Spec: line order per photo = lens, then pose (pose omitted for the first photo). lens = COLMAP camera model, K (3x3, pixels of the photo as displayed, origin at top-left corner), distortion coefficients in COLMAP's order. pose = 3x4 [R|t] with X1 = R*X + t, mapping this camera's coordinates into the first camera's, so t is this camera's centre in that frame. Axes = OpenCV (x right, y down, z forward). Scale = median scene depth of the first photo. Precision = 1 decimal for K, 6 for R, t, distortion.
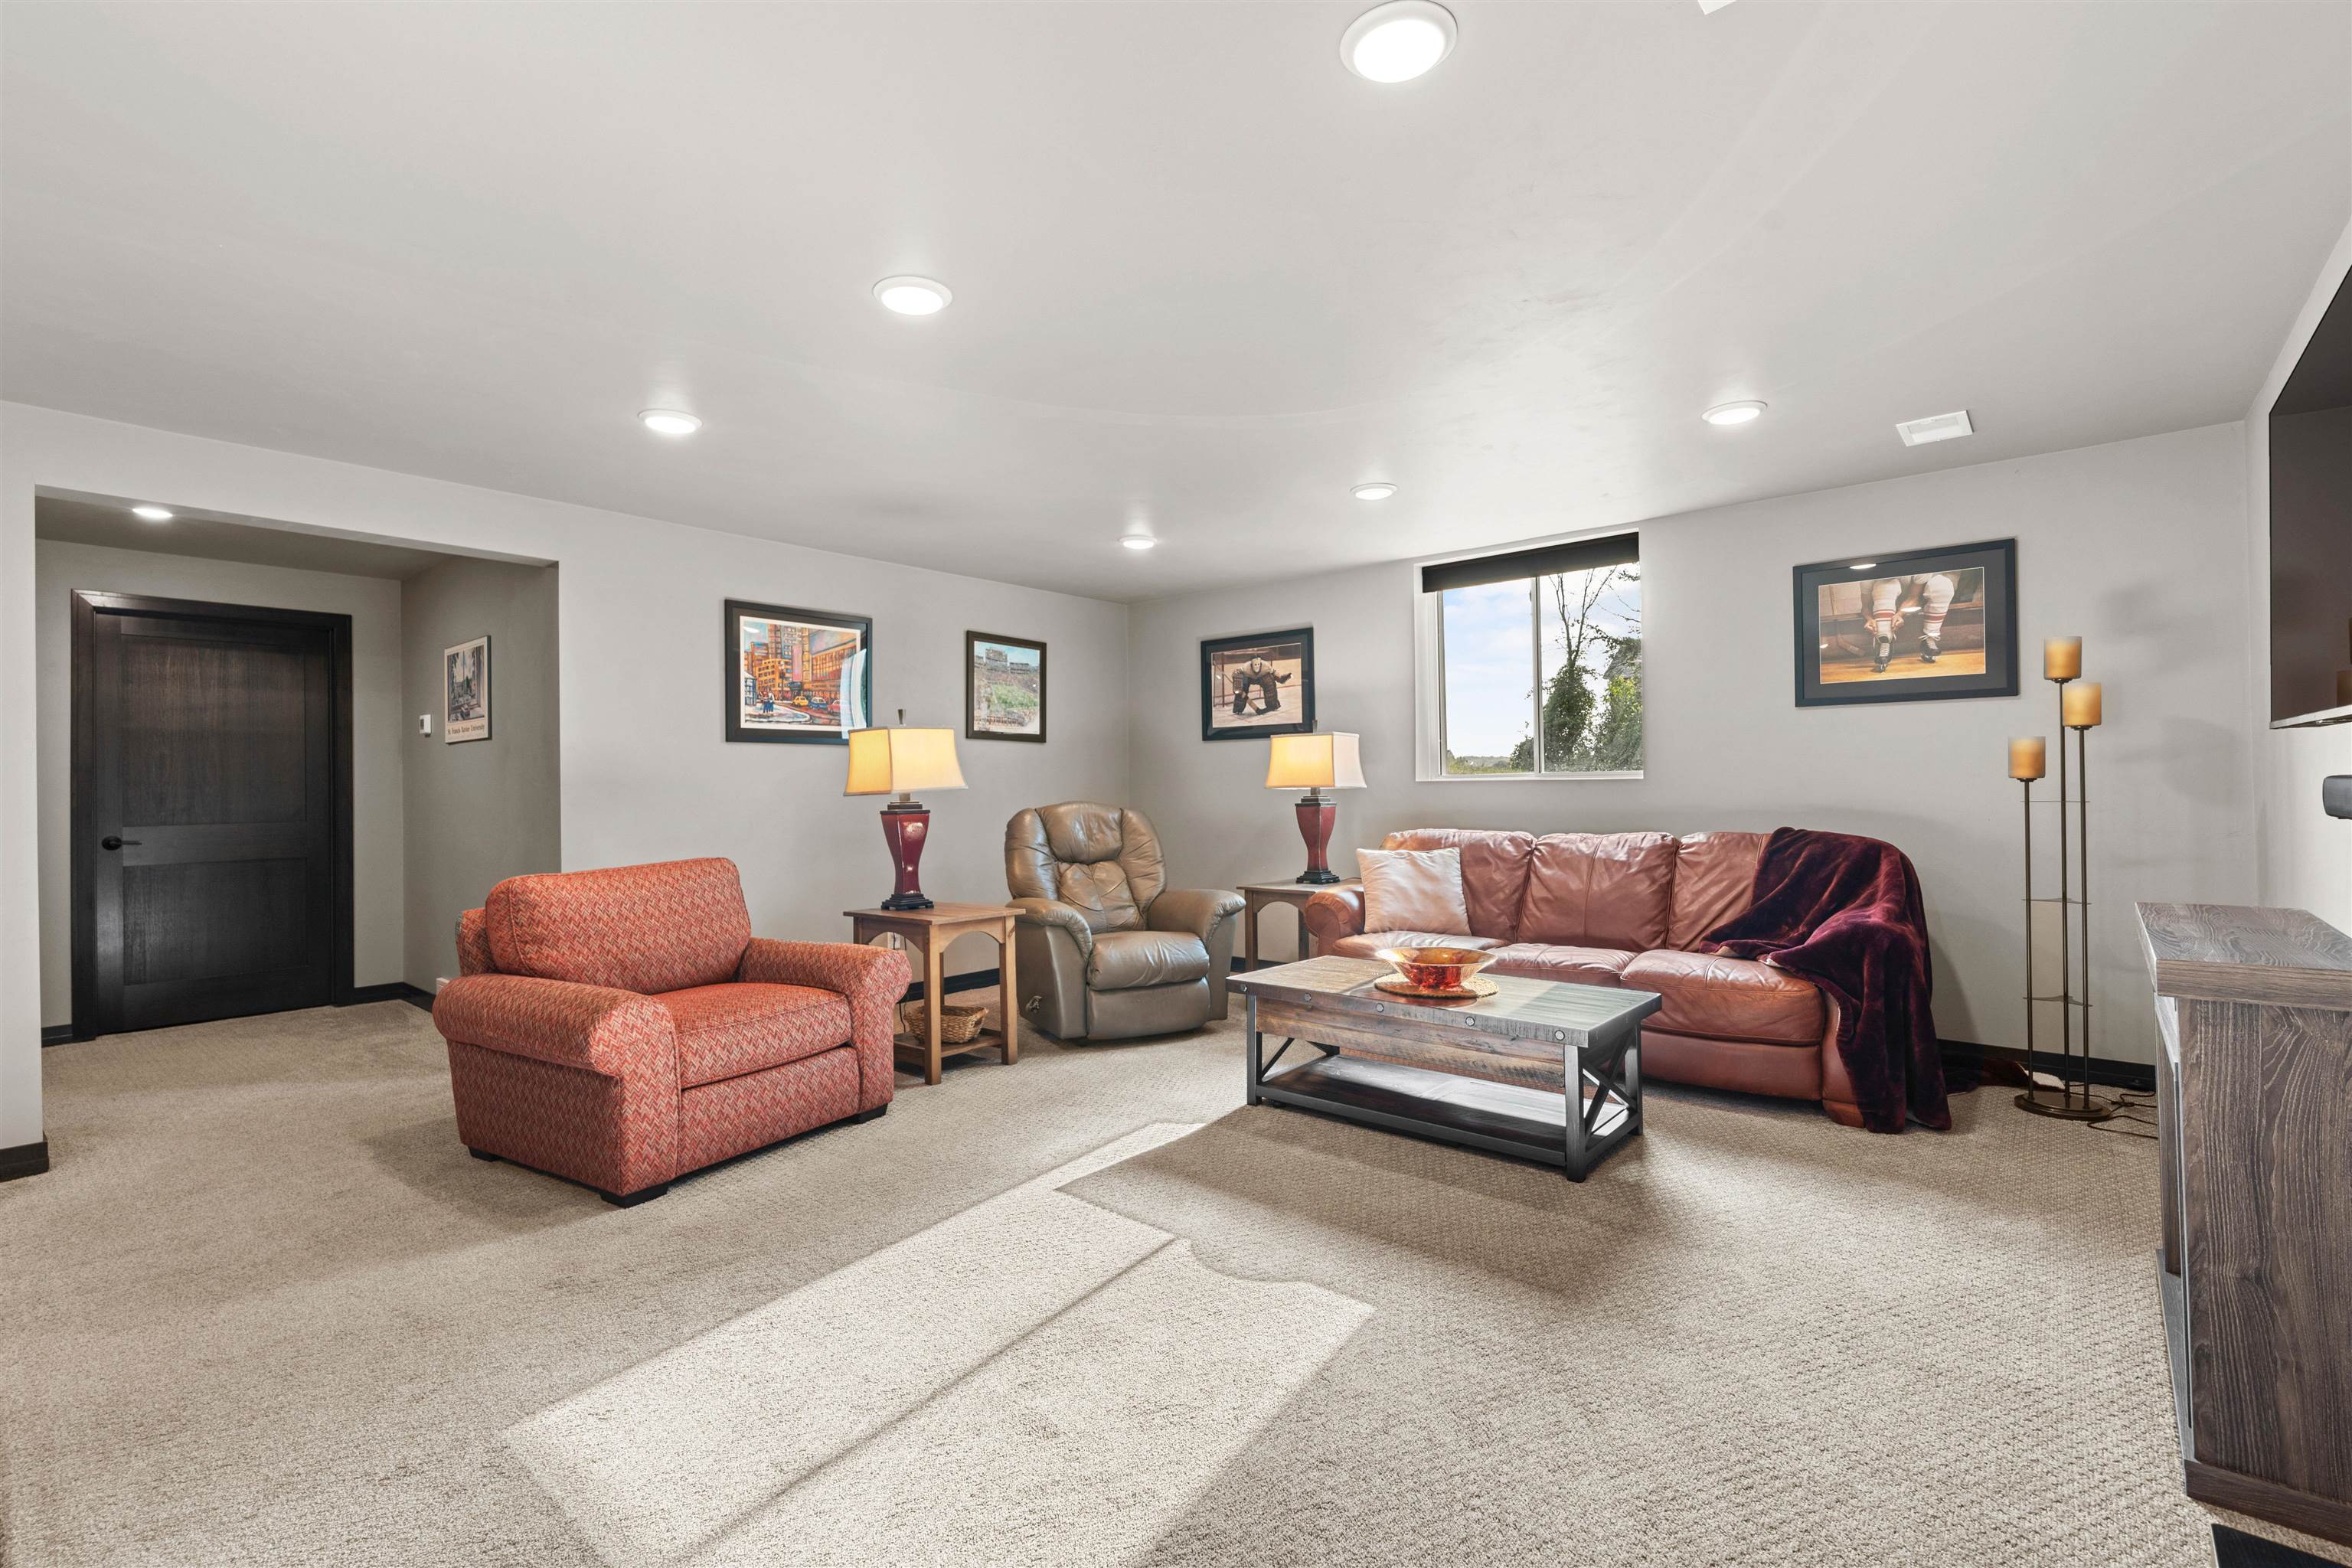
lens RADIAL K [[1062.8, 0, 1155.9], [0, 1062.8, 783.8], [0, 0, 1]] dist [-0.006765, 0.001903]
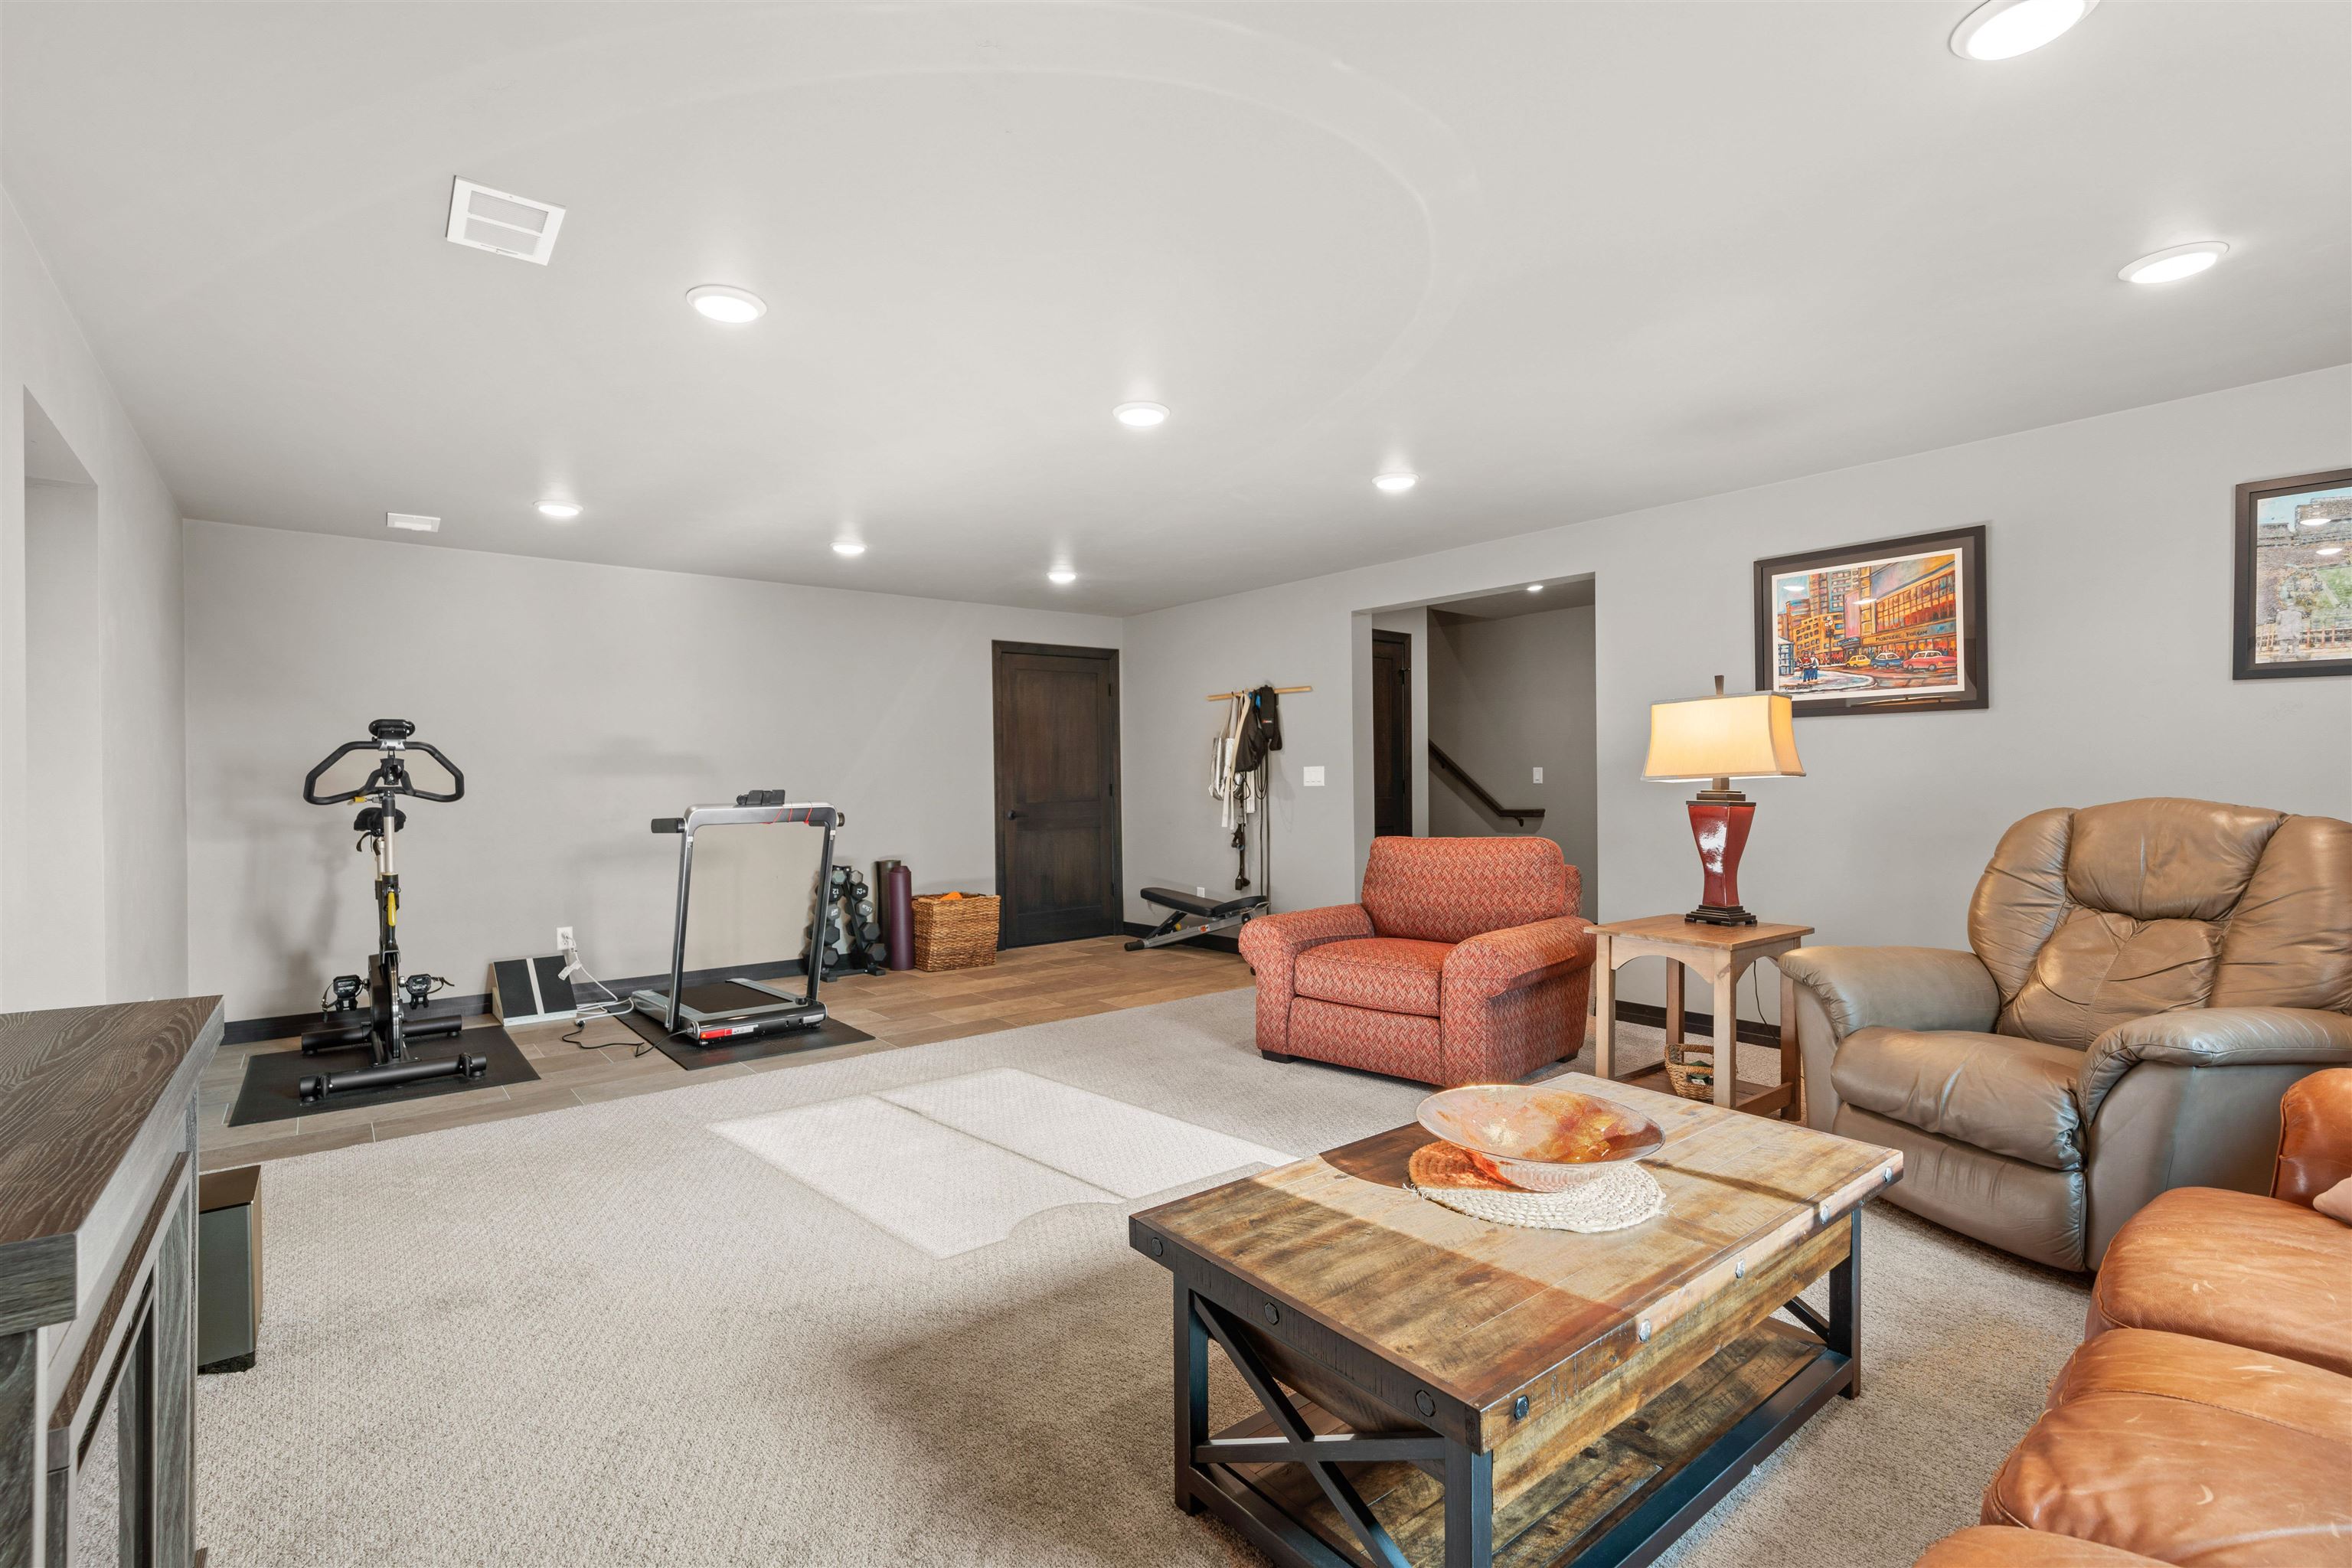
lens RADIAL K [[1062.8, 0, 1156.8], [0, 1062.8, 779.9], [0, 0, 1]] dist [-0.006765, 0.001903]
pose [[-0.187190, 0.012318, -0.982246, 0.565983], [0.011588, 0.999879, 0.010331, -0.003350], [0.982255, -0.009448, -0.187310, 0.656556]]
